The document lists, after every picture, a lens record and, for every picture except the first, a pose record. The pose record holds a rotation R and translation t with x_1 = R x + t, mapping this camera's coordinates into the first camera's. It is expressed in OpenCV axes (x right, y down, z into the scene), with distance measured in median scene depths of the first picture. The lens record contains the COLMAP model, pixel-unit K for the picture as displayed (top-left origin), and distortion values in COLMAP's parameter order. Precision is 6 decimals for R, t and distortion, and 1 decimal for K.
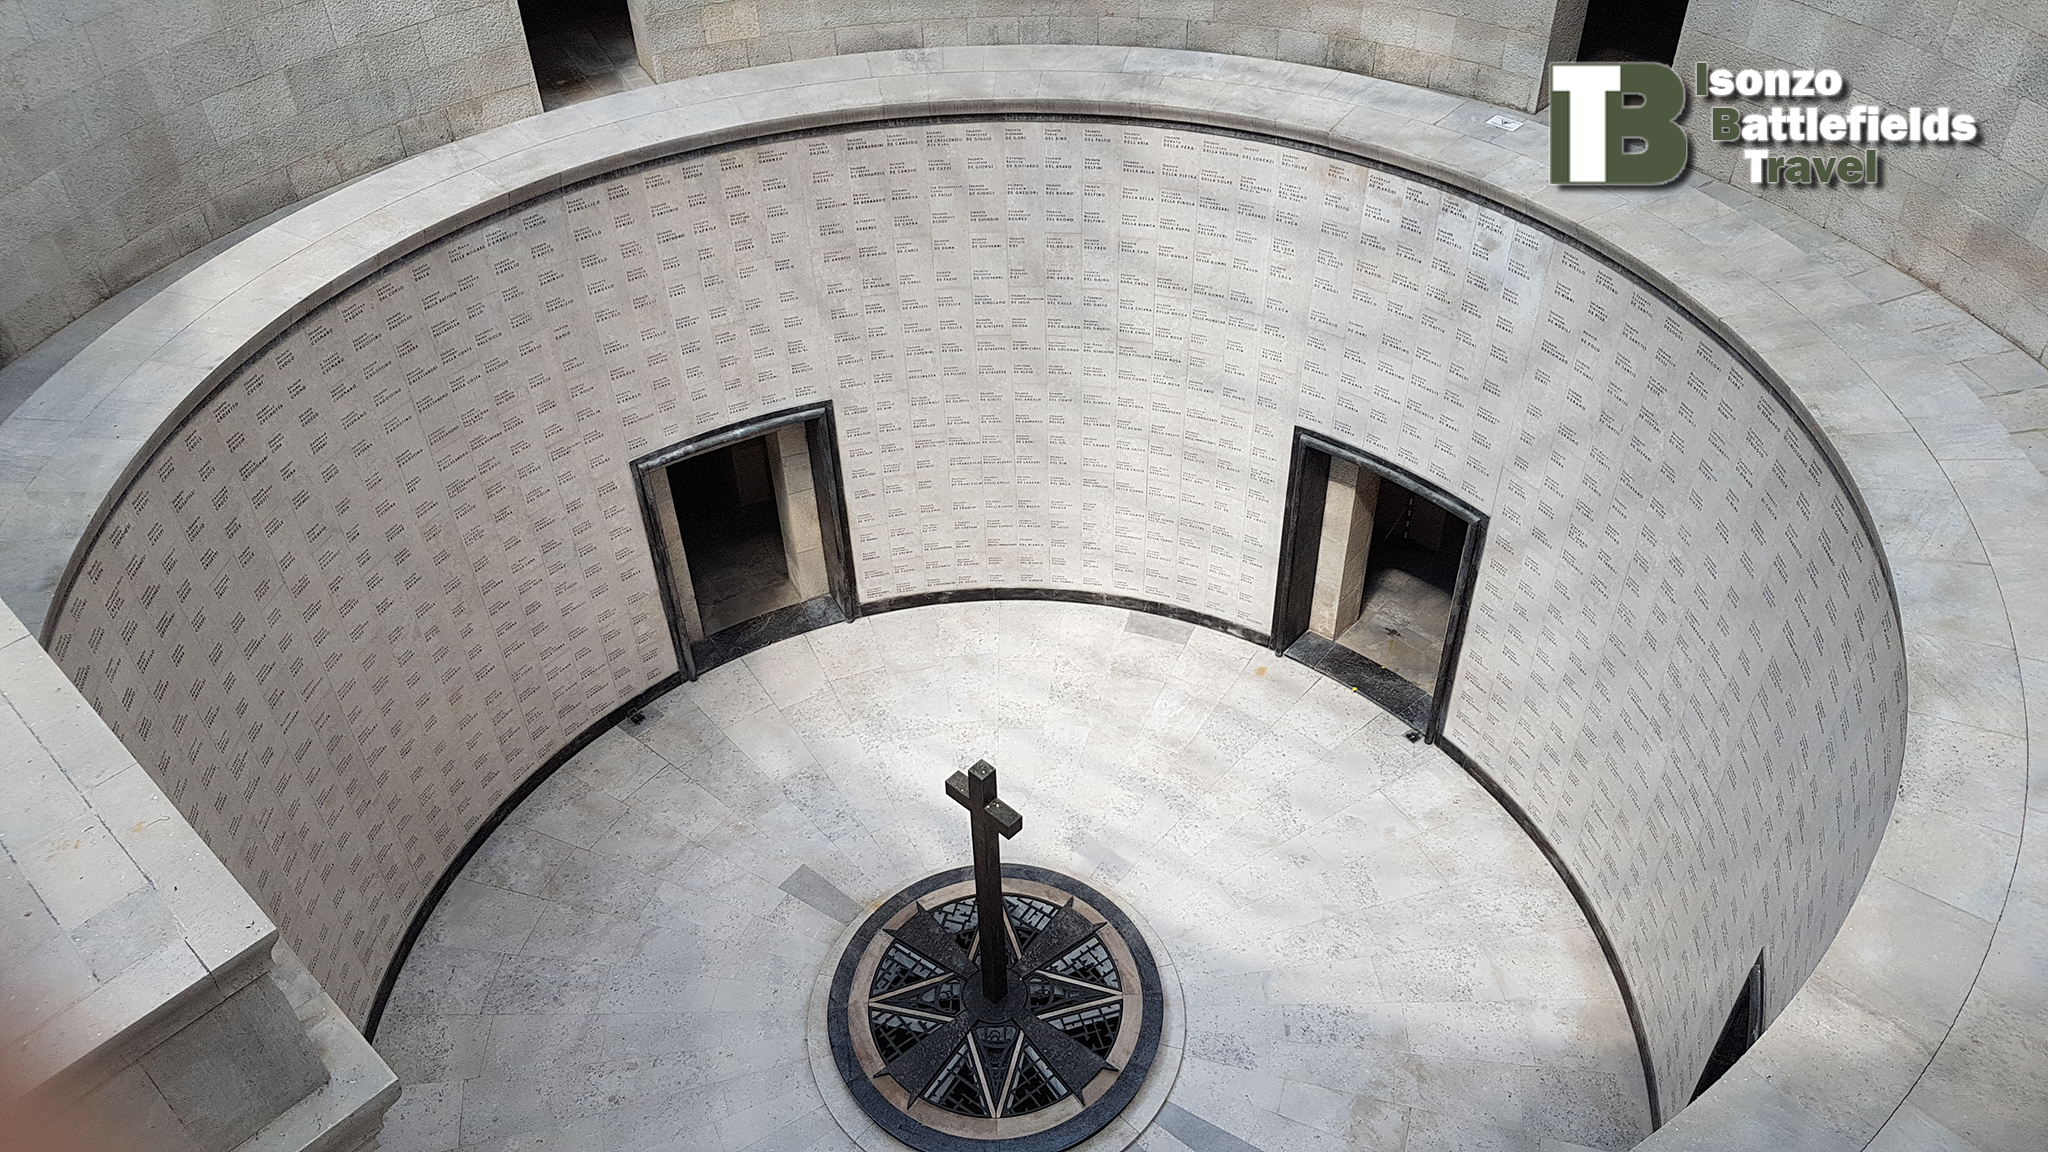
lens RADIAL K [[1547.7, 0, 1013.6], [0, 1547.7, 578.9], [0, 0, 1]] dist [0.278893, -0.598330]
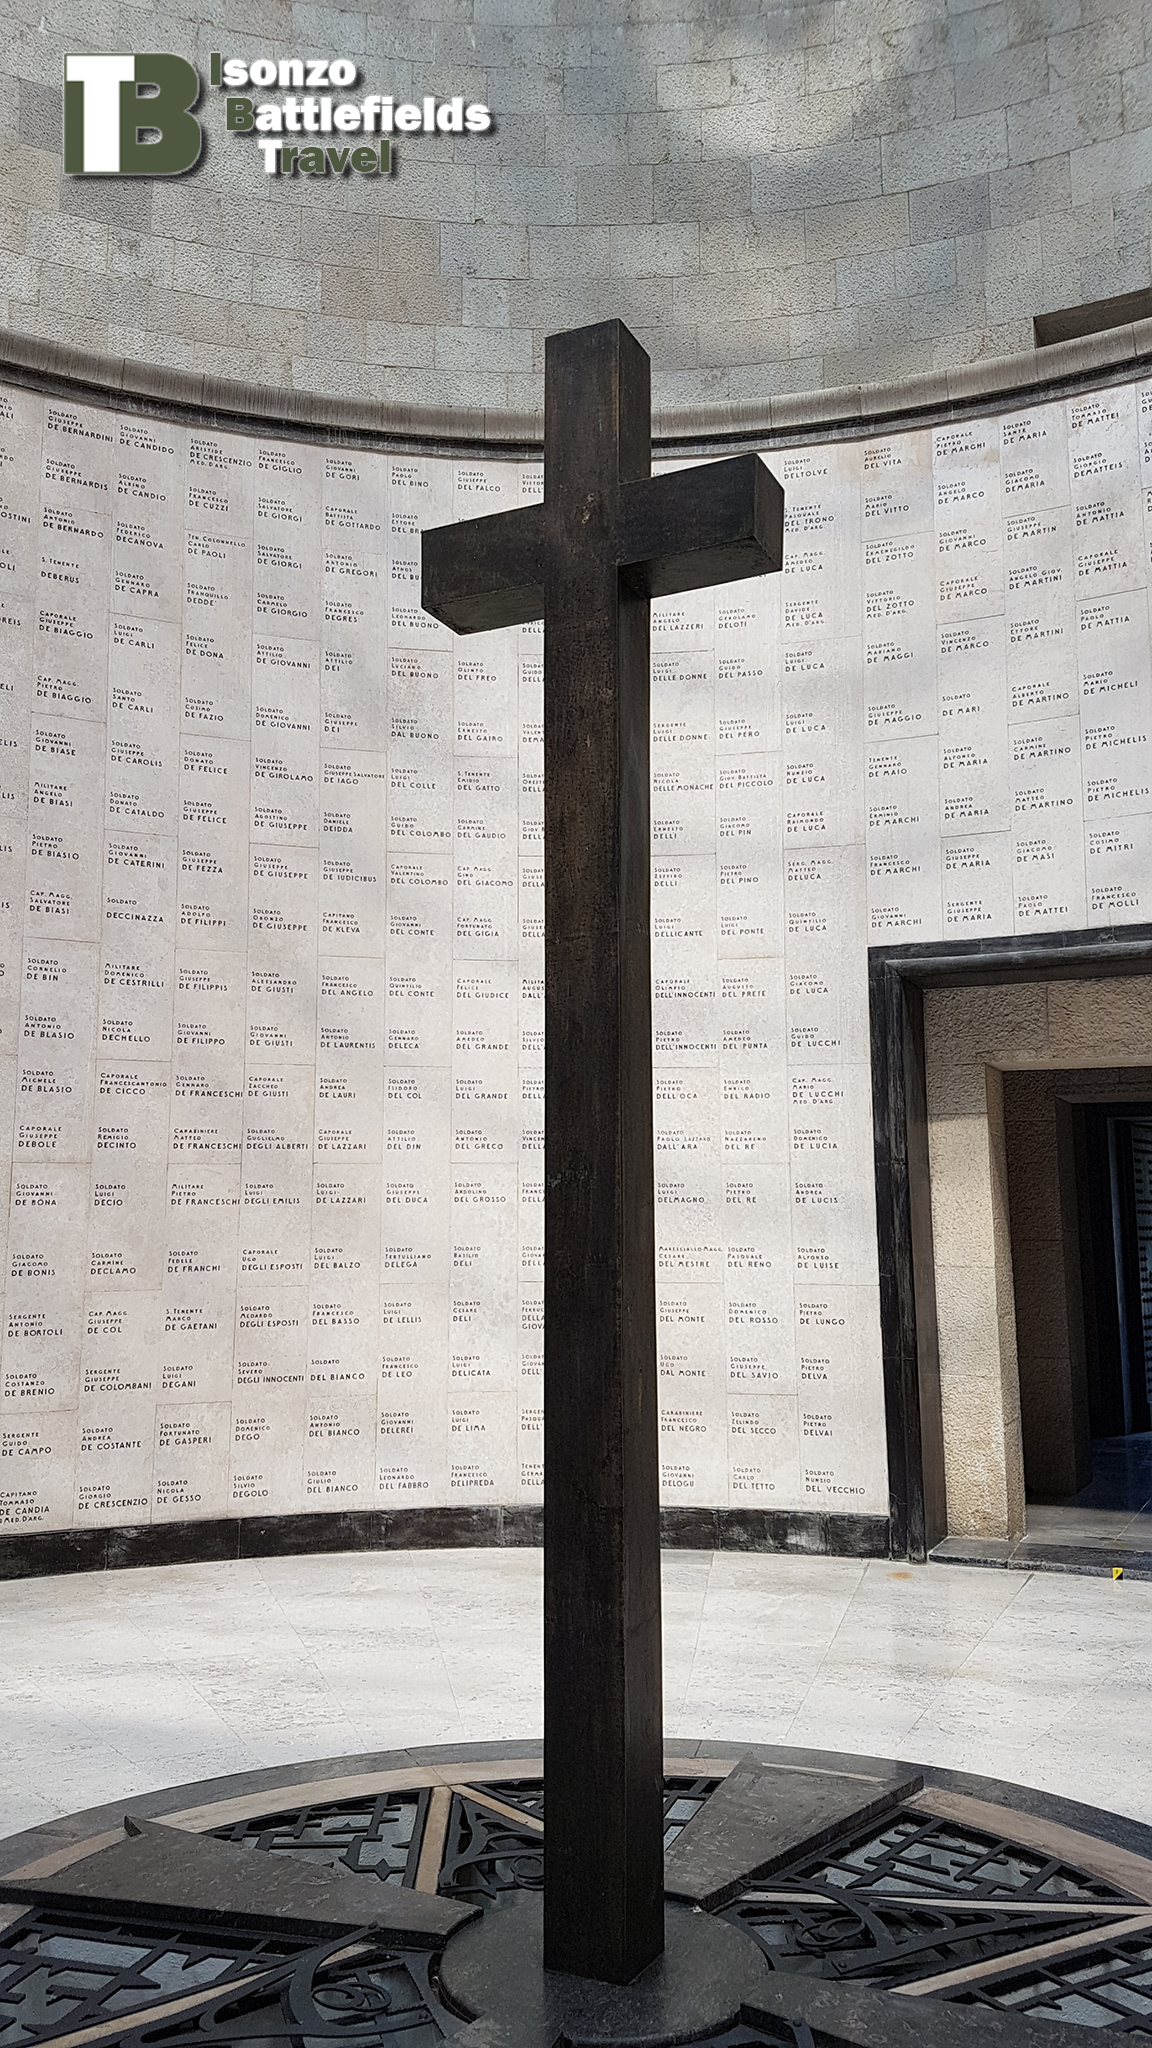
lens RADIAL K [[1557.1, 0, 560.1], [0, 1557.1, 1015.0], [0, 0, 1]] dist [0.282124, -0.618416]
pose [[0.955321, 0.068391, 0.287550, -0.075001], [0.175451, 0.651709, -0.737897, 0.295709], [-0.237865, 0.755379, 0.610592, 0.708506]]
